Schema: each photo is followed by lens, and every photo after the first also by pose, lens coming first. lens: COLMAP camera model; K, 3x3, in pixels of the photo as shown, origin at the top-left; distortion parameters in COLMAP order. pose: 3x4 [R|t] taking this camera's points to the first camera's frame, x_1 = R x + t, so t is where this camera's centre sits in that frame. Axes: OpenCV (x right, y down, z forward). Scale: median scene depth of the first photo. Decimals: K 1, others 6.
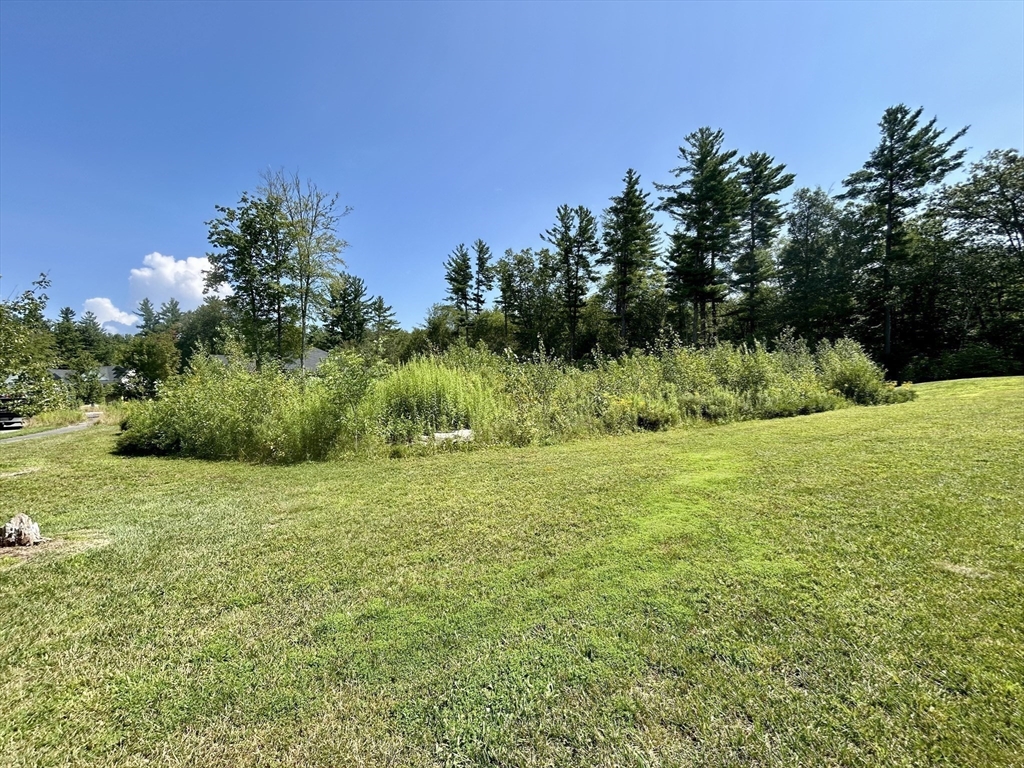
lens RADIAL K [[411.9, 0, 515.7], [0, 411.9, 393.4], [0, 0, 1]] dist [0.002108, 0.002738]
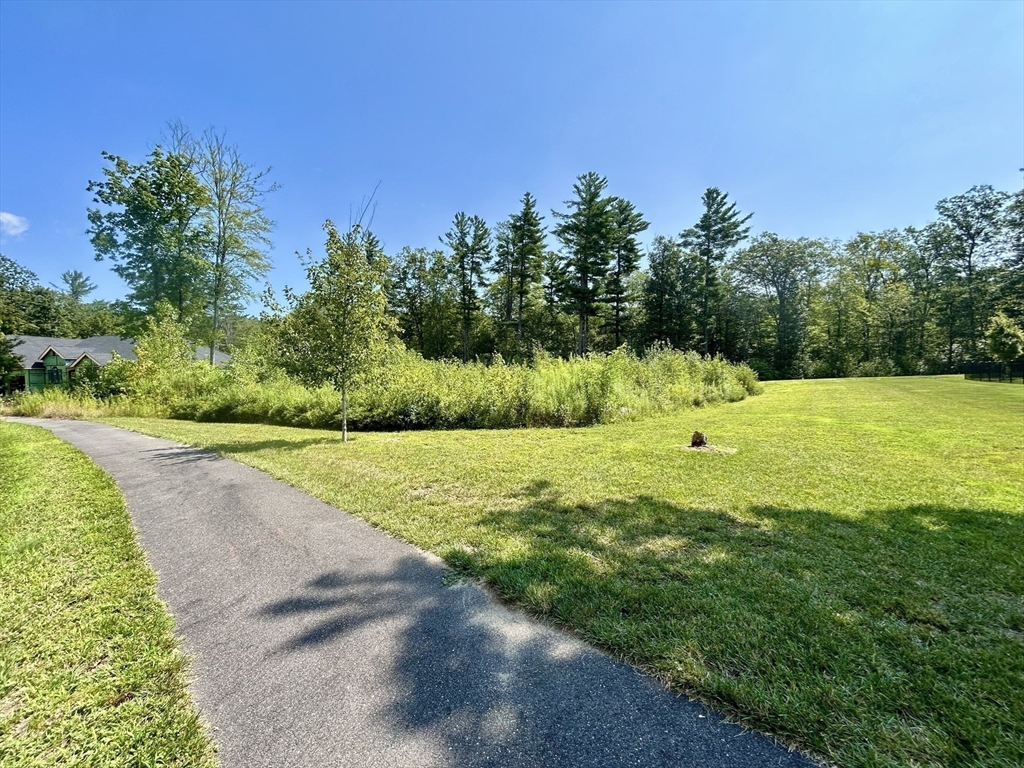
lens RADIAL K [[411.9, 0, 512.3], [0, 411.9, 392.2], [0, 0, 1]] dist [0.002108, 0.002738]
pose [[0.927031, 0.007846, 0.374904, -0.188473], [-0.006905, 0.999969, -0.003855, 0.008597], [-0.374922, 0.000985, 0.927056, -0.032913]]
